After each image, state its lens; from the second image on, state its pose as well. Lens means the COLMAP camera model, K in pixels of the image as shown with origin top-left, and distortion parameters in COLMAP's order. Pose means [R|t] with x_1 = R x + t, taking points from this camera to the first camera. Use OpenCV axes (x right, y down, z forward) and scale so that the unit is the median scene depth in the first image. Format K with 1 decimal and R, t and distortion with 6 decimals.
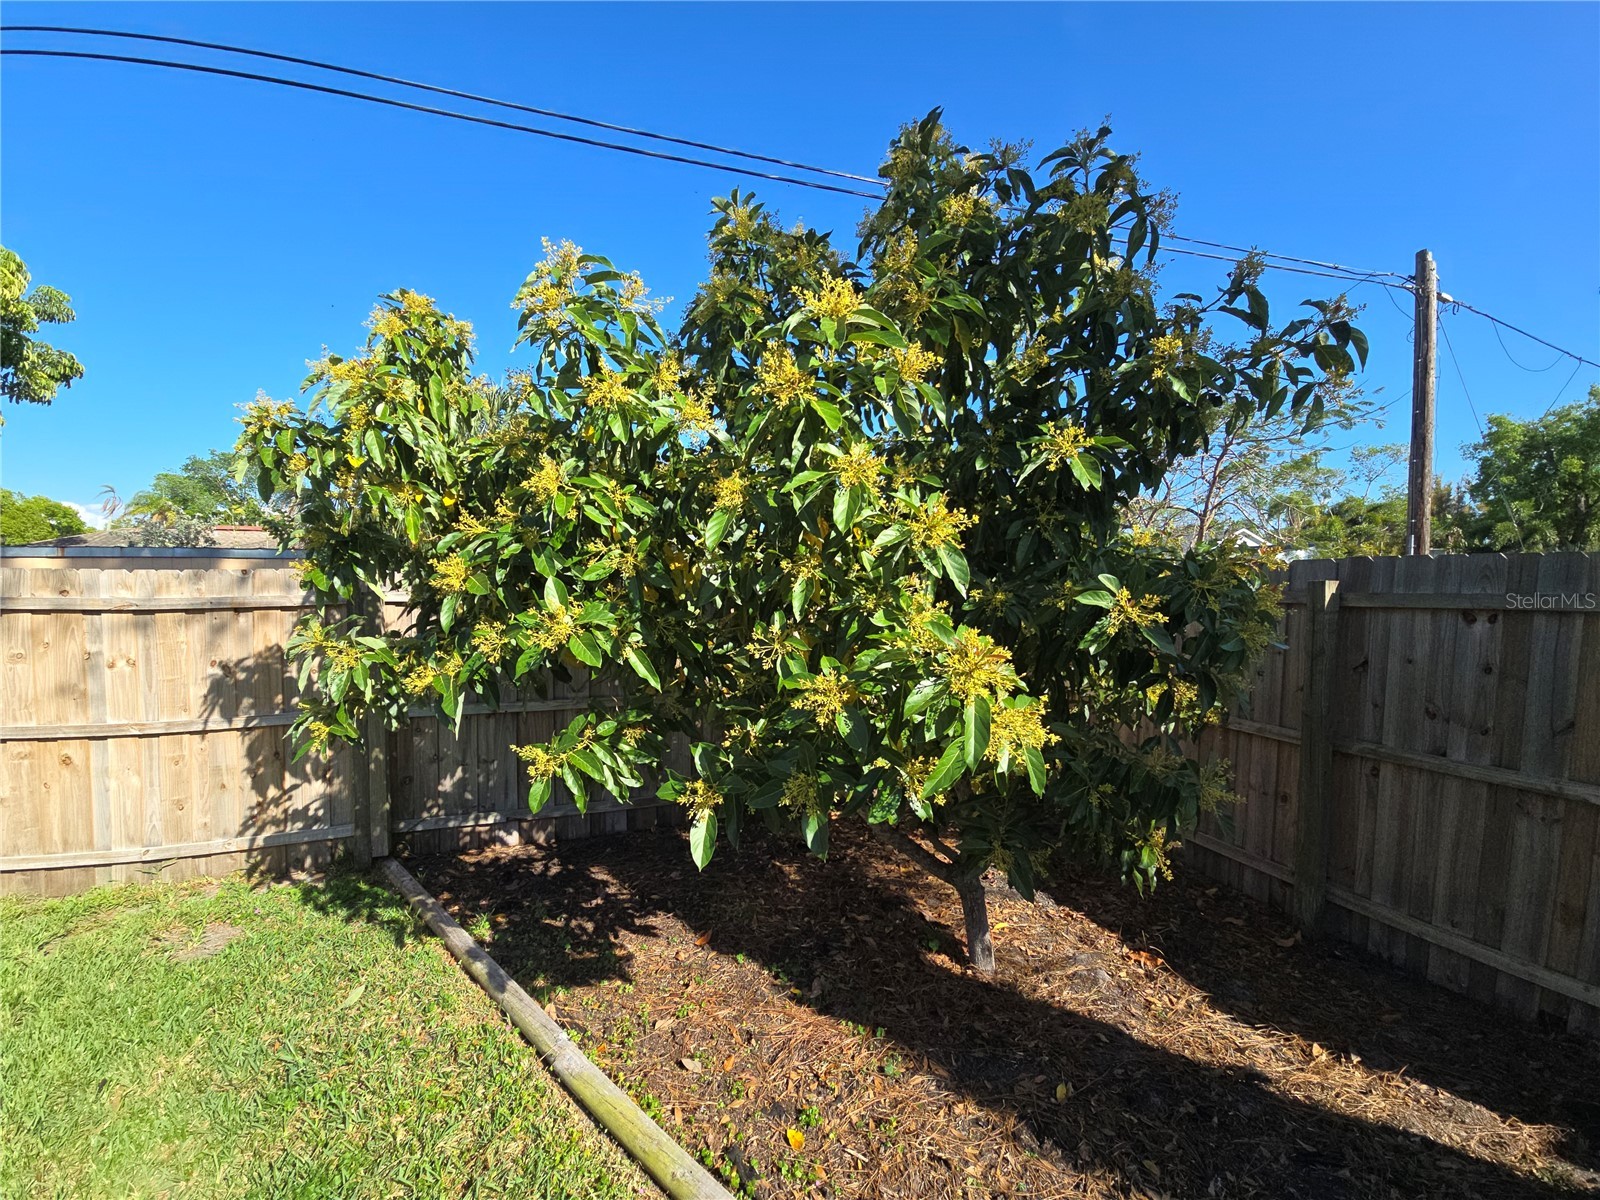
lens RADIAL K [[650.2, 0, 798.4], [0, 650.2, 604.7], [0, 0, 1]] dist [0.005043, -0.005894]
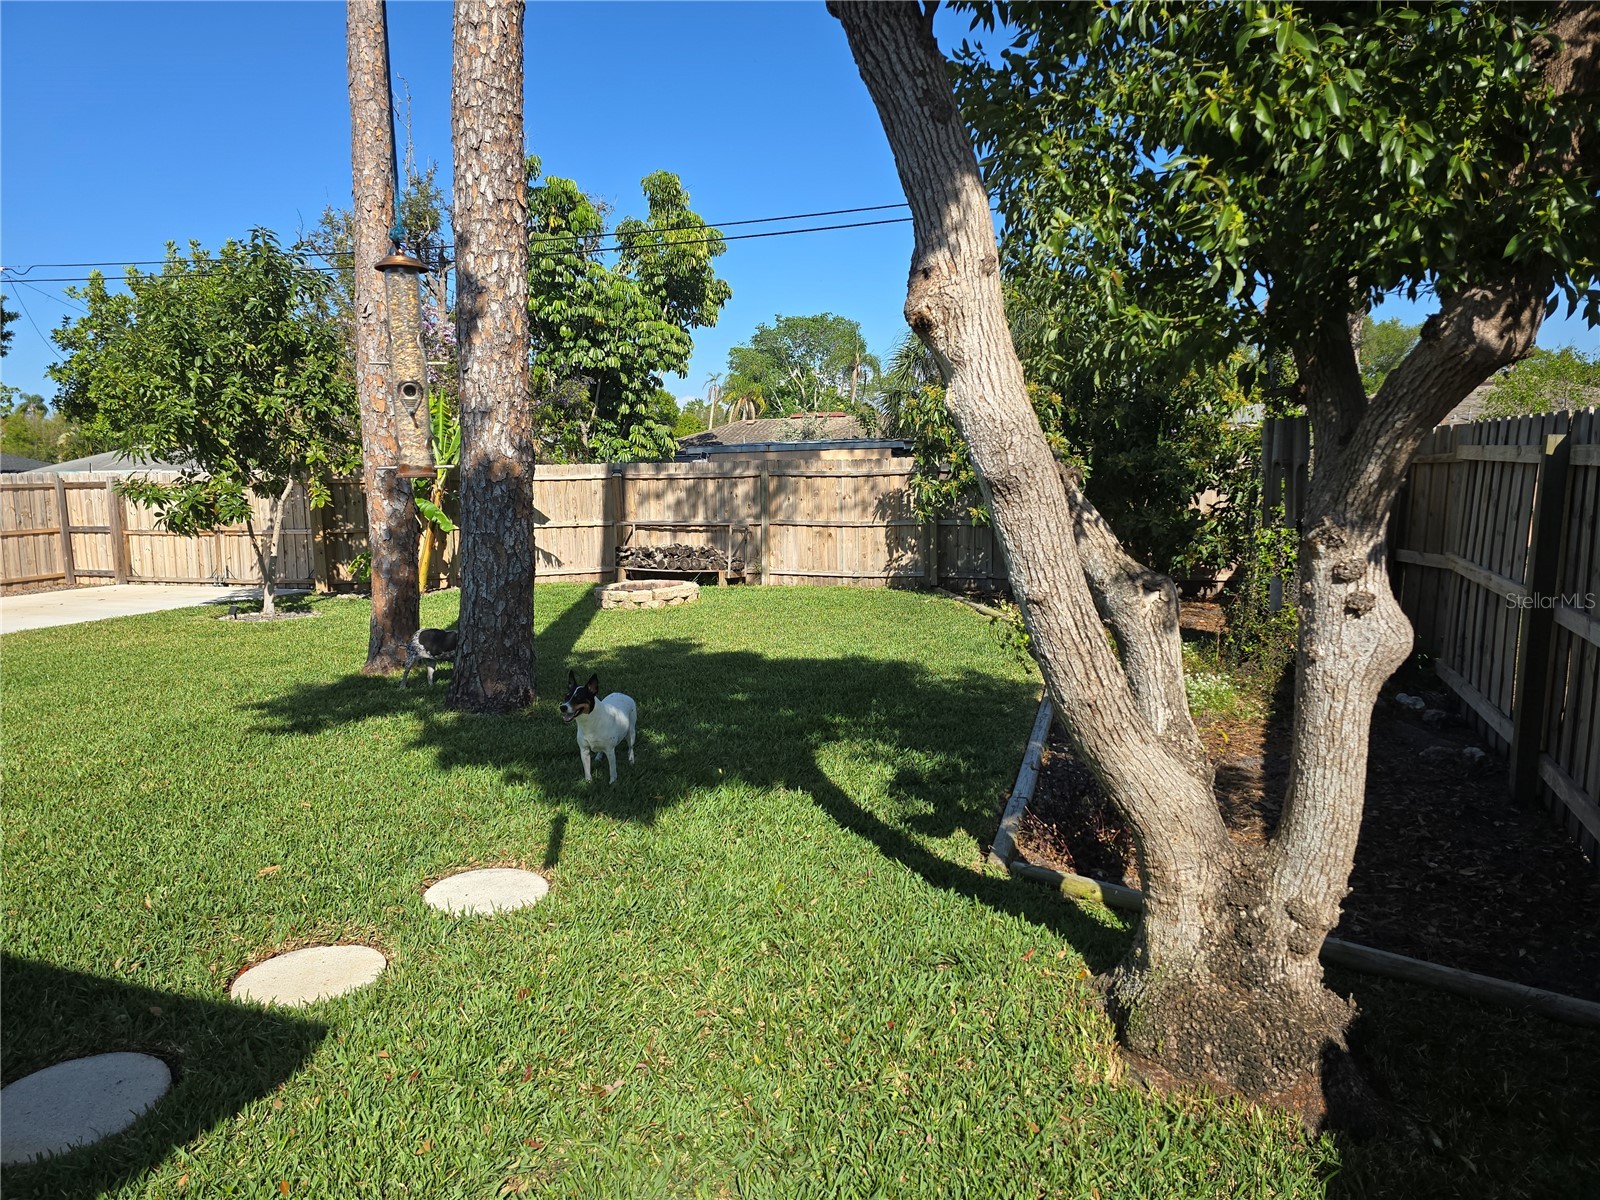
lens RADIAL K [[1055.7, 0, 799.4], [0, 1055.7, 586.4], [0, 0, 1]] dist [0.071653, -0.066631]
pose [[0.767034, 0.053137, -0.639403, 1.304647], [0.005780, 0.995952, 0.089701, 0.066414], [0.641581, -0.072500, 0.763622, -2.049284]]
